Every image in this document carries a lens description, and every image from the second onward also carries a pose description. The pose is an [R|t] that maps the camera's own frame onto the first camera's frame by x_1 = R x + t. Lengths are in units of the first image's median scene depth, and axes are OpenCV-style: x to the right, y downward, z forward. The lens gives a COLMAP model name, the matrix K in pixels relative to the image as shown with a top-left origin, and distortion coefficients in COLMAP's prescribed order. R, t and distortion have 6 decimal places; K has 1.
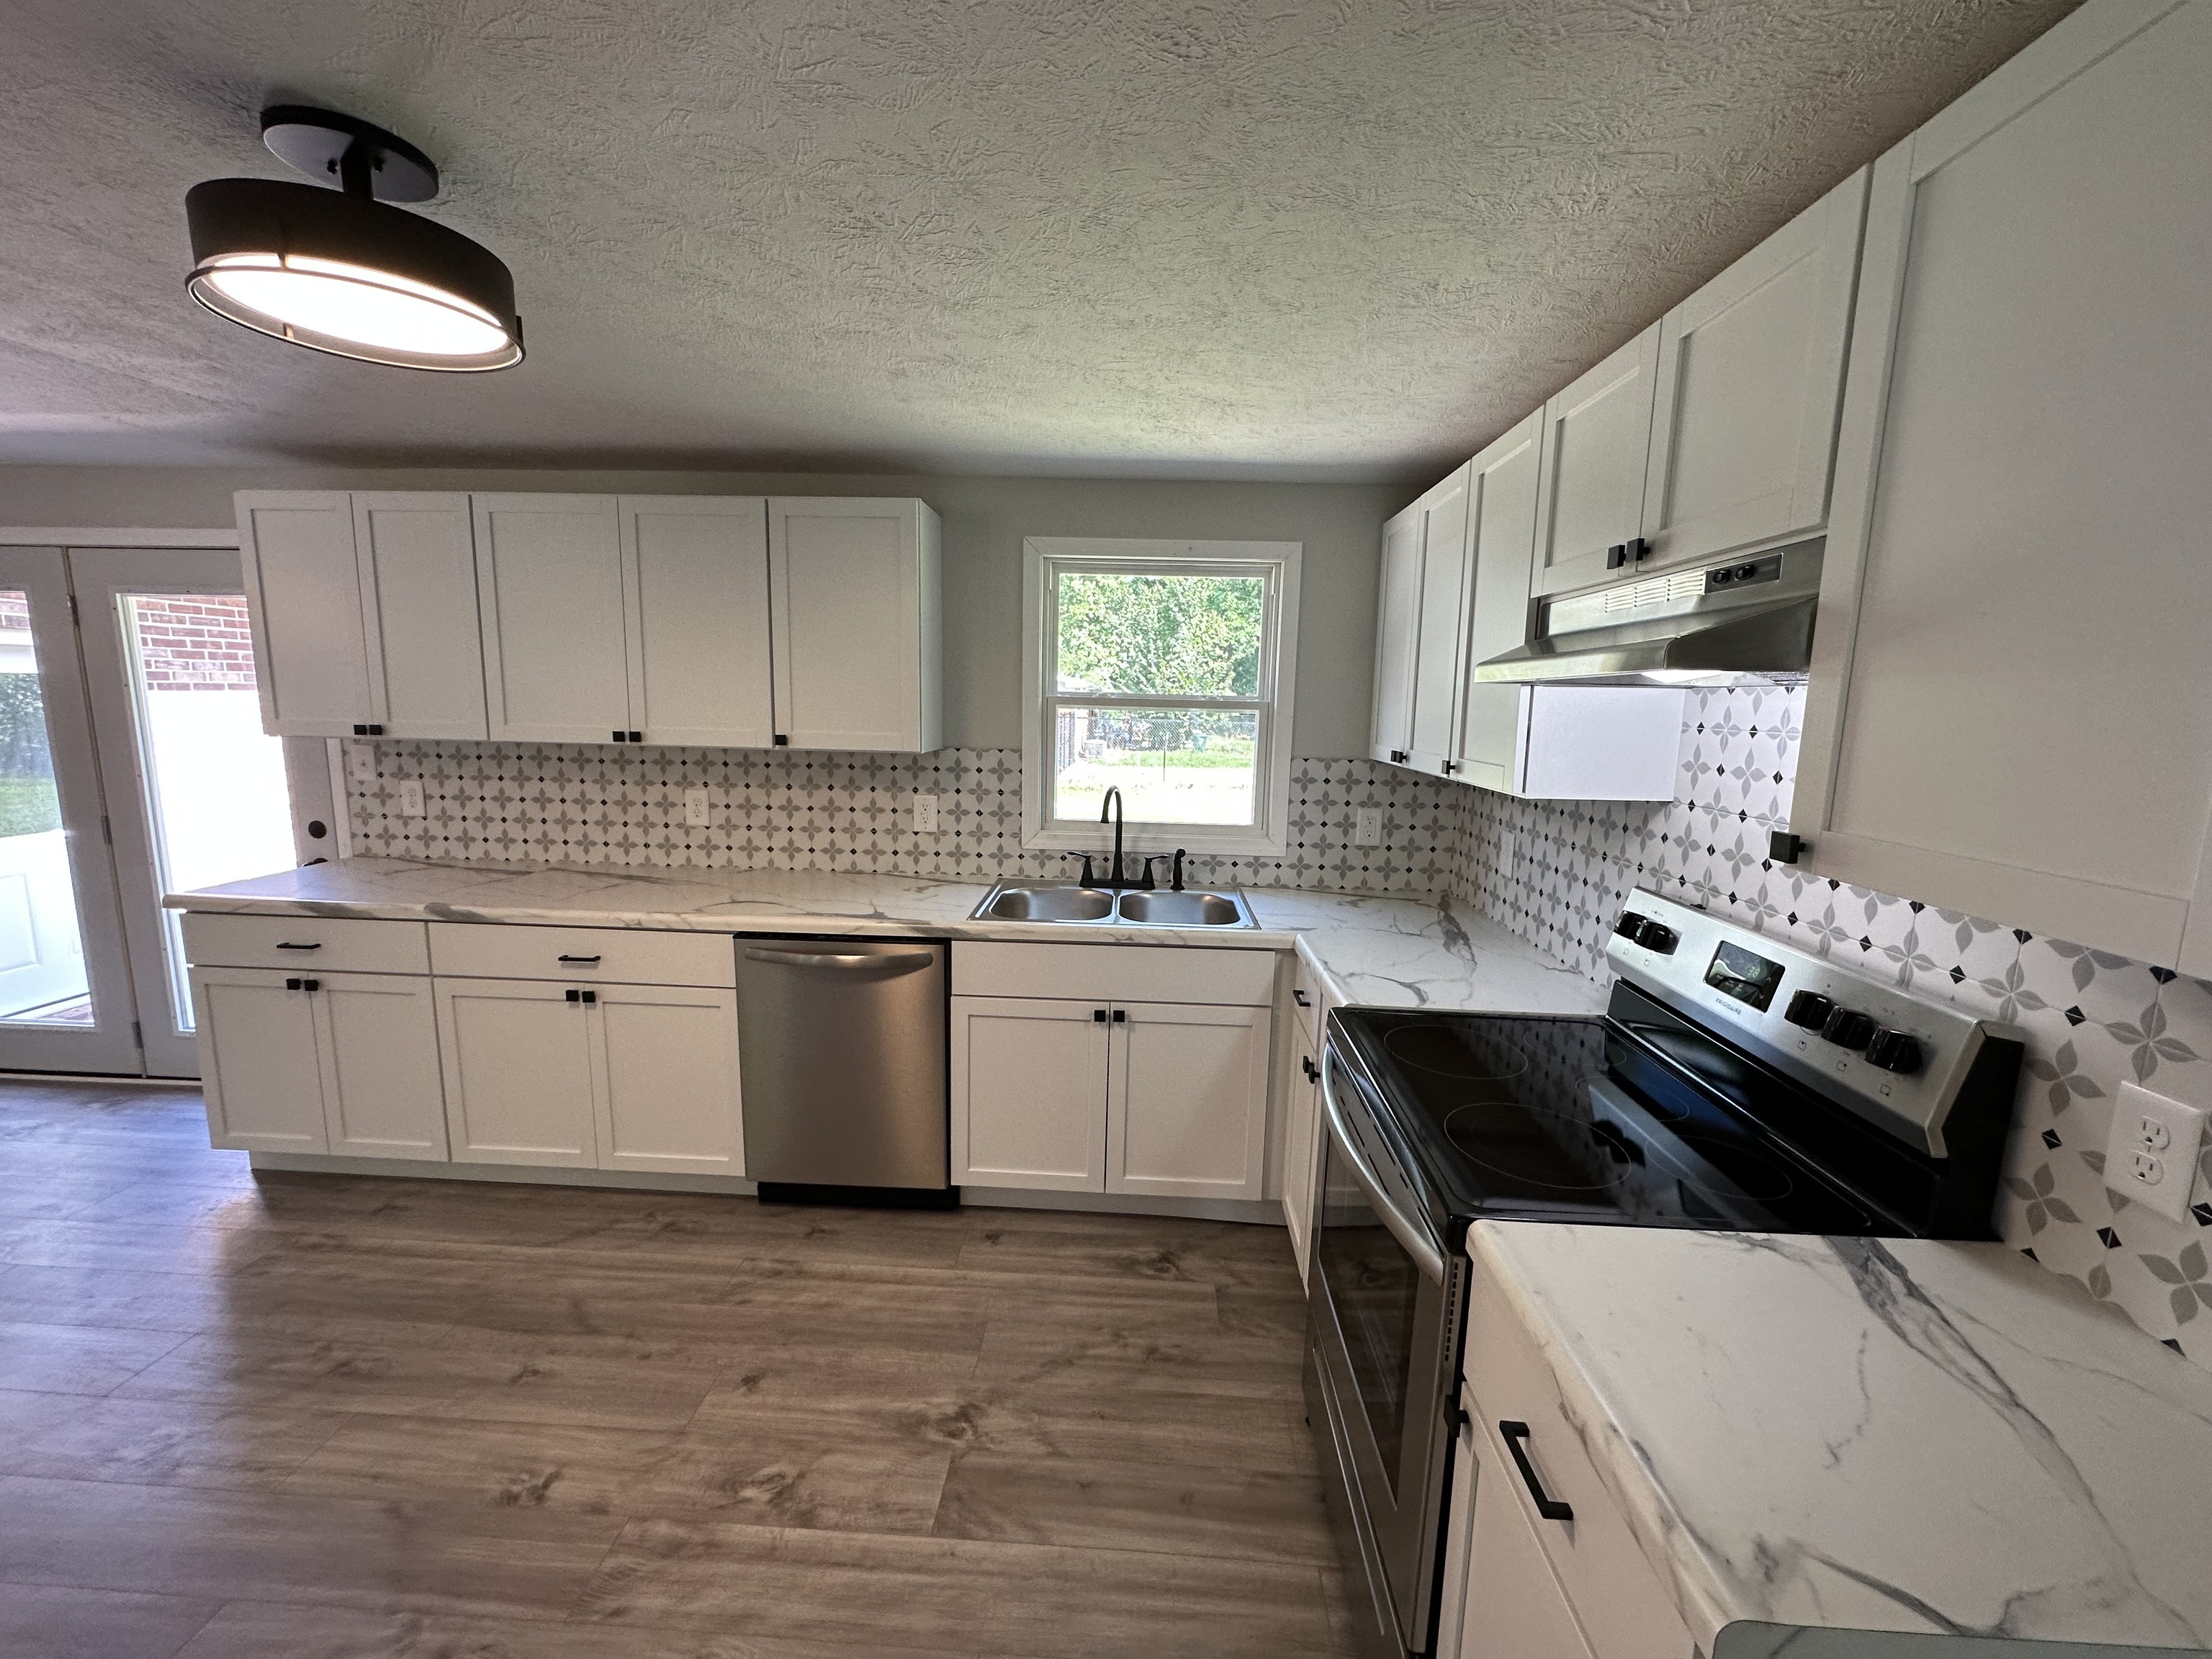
lens RADIAL K [[877.2, 0, 1100.7], [0, 877.2, 829.7], [0, 0, 1]] dist [-0.003654, 0.000589]
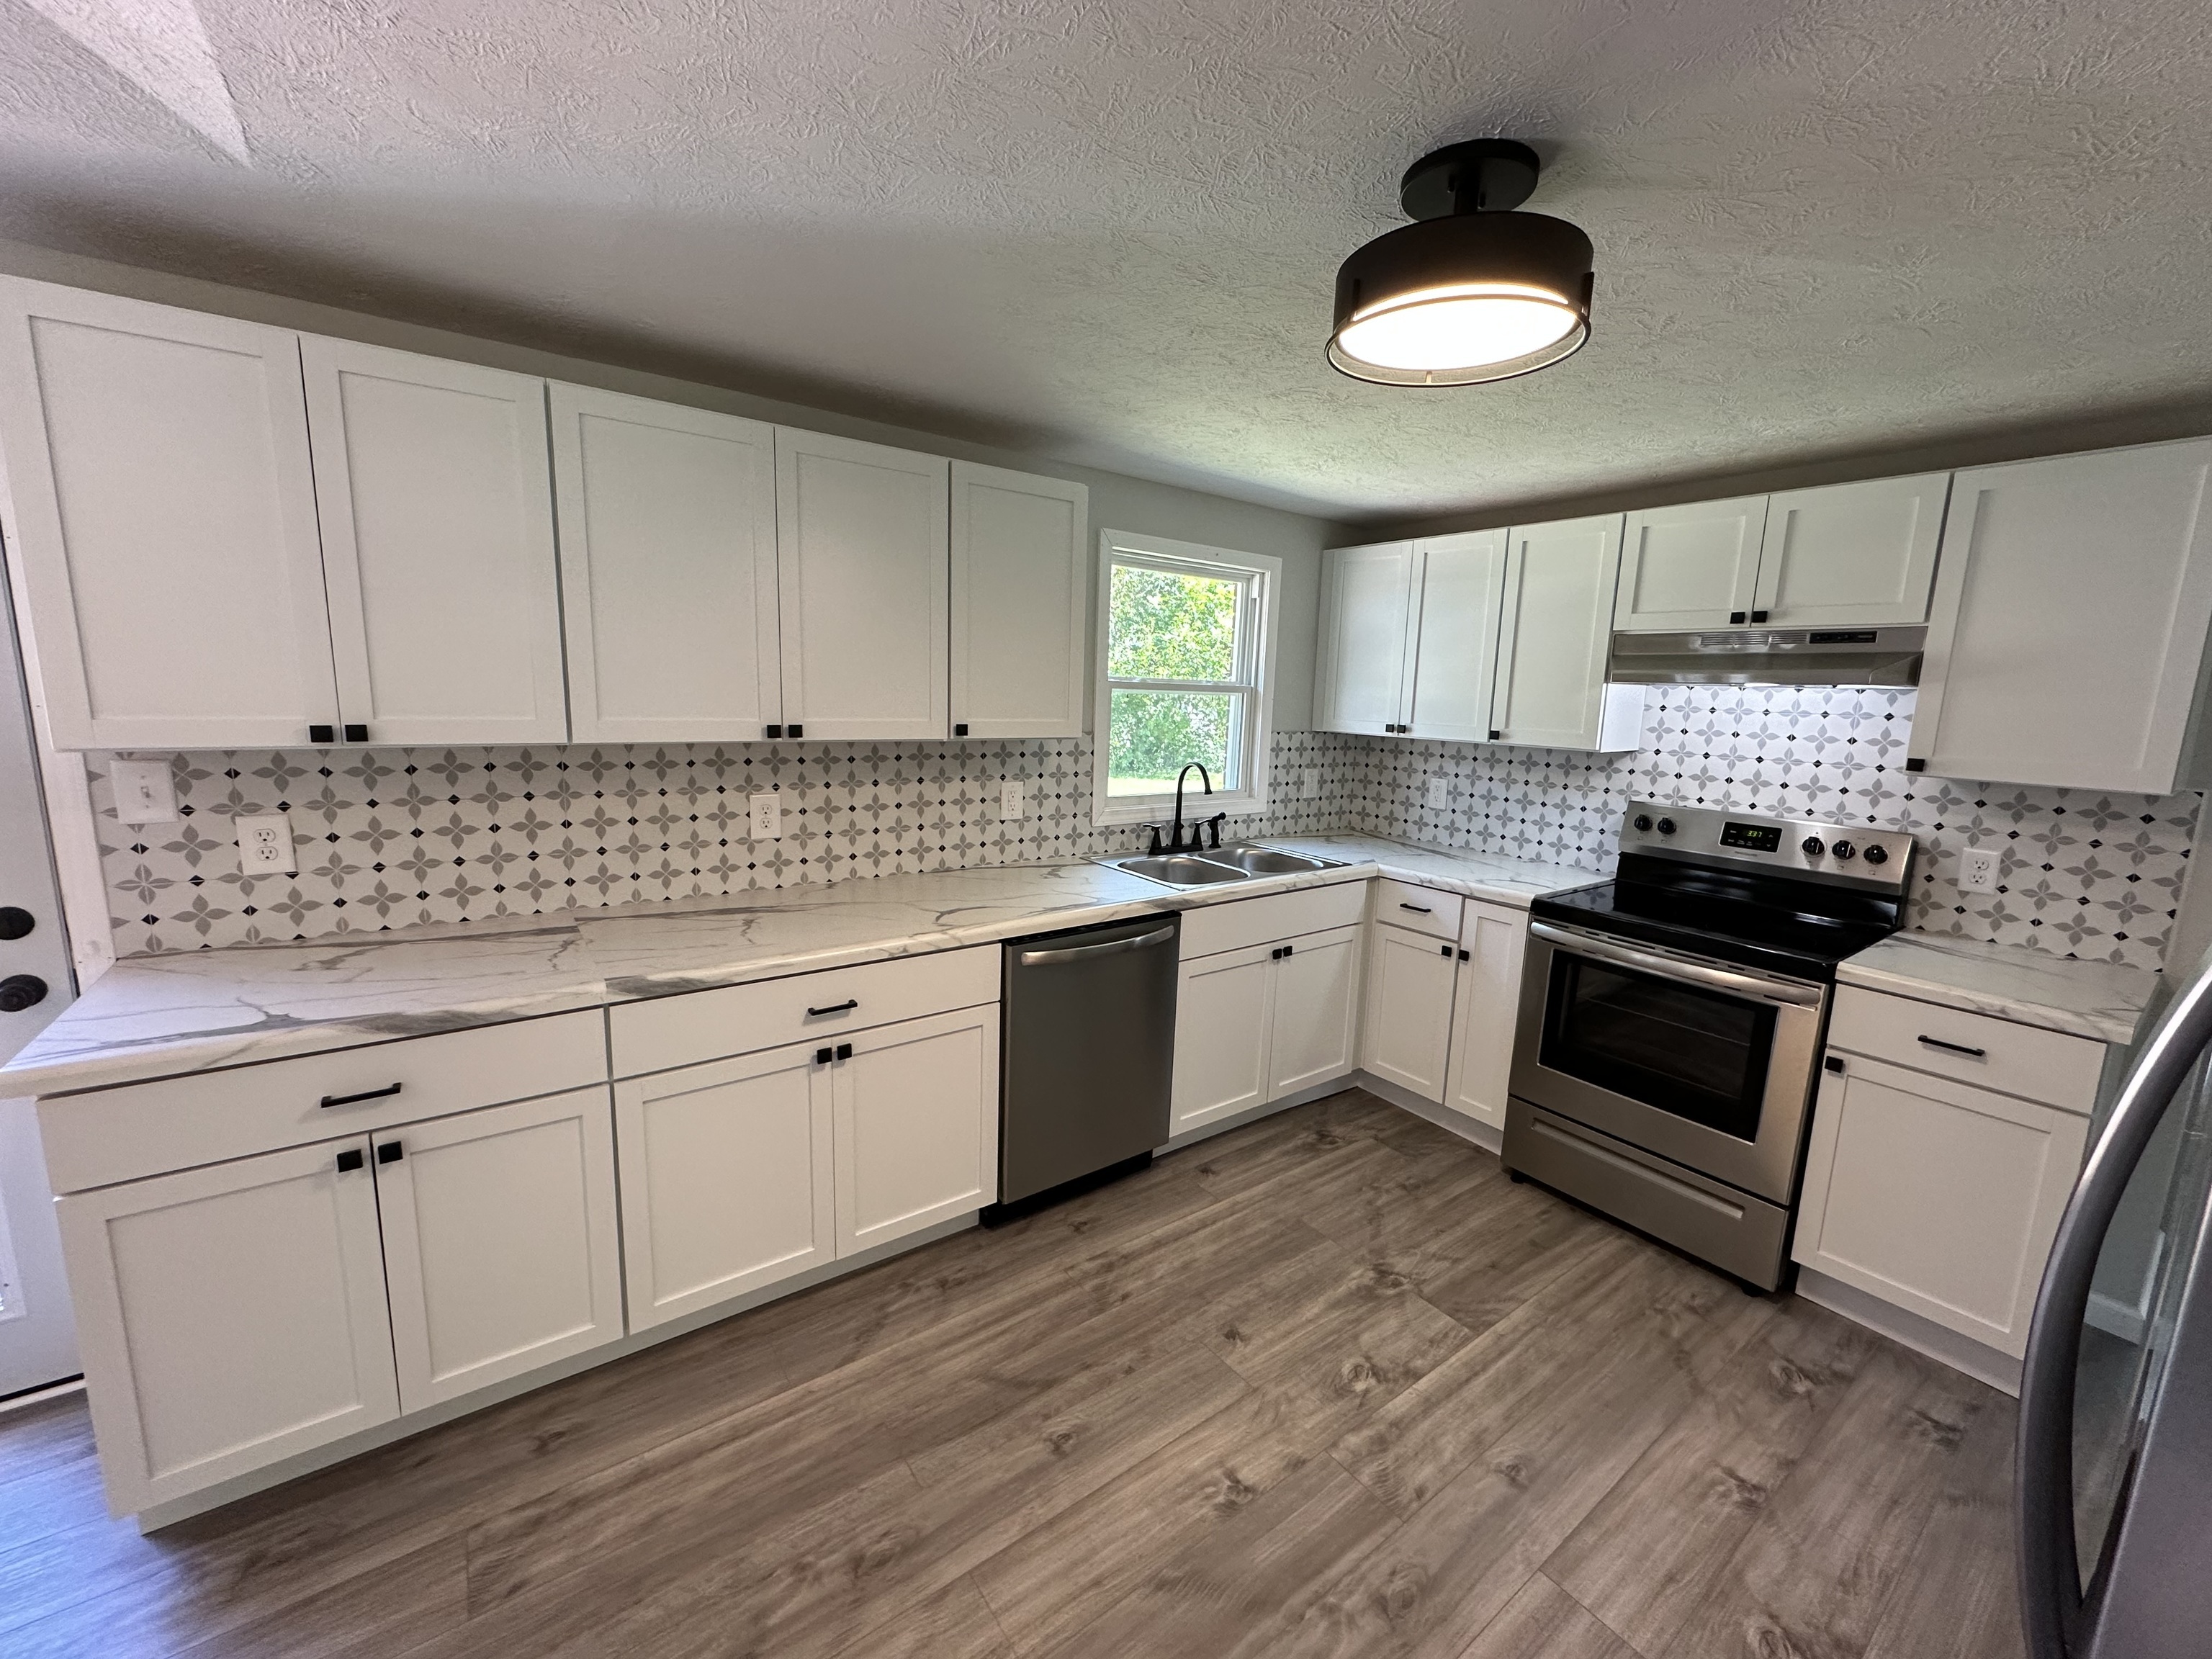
lens RADIAL K [[877.2, 0, 1109.5], [0, 877.2, 829.0], [0, 0, 1]] dist [-0.003654, 0.000589]
pose [[0.777317, -0.100161, 0.621085, -0.810828], [0.079552, 0.994969, 0.060894, -0.042525], [-0.624060, 0.002075, 0.781374, 0.189863]]
